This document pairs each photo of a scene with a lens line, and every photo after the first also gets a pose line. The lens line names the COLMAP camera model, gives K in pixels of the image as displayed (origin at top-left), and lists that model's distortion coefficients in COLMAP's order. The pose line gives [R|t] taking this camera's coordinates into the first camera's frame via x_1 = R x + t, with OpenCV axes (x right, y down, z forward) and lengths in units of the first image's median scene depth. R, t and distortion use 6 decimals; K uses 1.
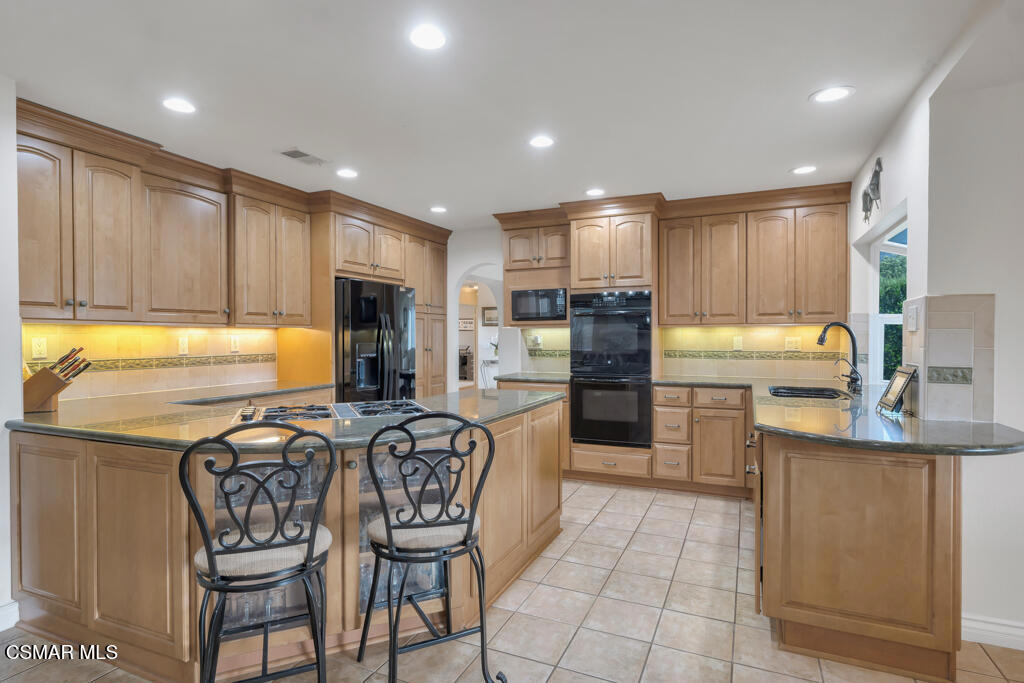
lens RADIAL K [[537.7, 0, 509.3], [0, 537.7, 342.0], [0, 0, 1]] dist [0.028420, 0.000372]
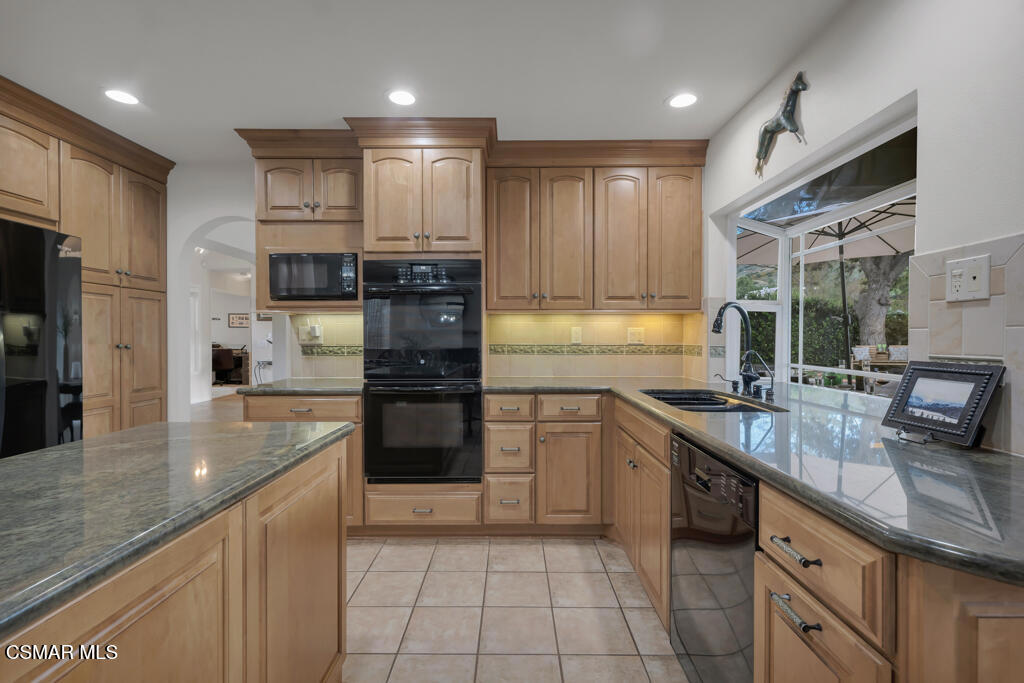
lens RADIAL K [[465.9, 0, 490.8], [0, 465.9, 339.5], [0, 0, 1]] dist [0.002906, 0.000242]
pose [[0.929975, -0.001597, 0.367619, 0.049400], [0.004202, 0.999971, -0.006287, 0.013389], [-0.367599, 0.007392, 0.929955, 0.419313]]
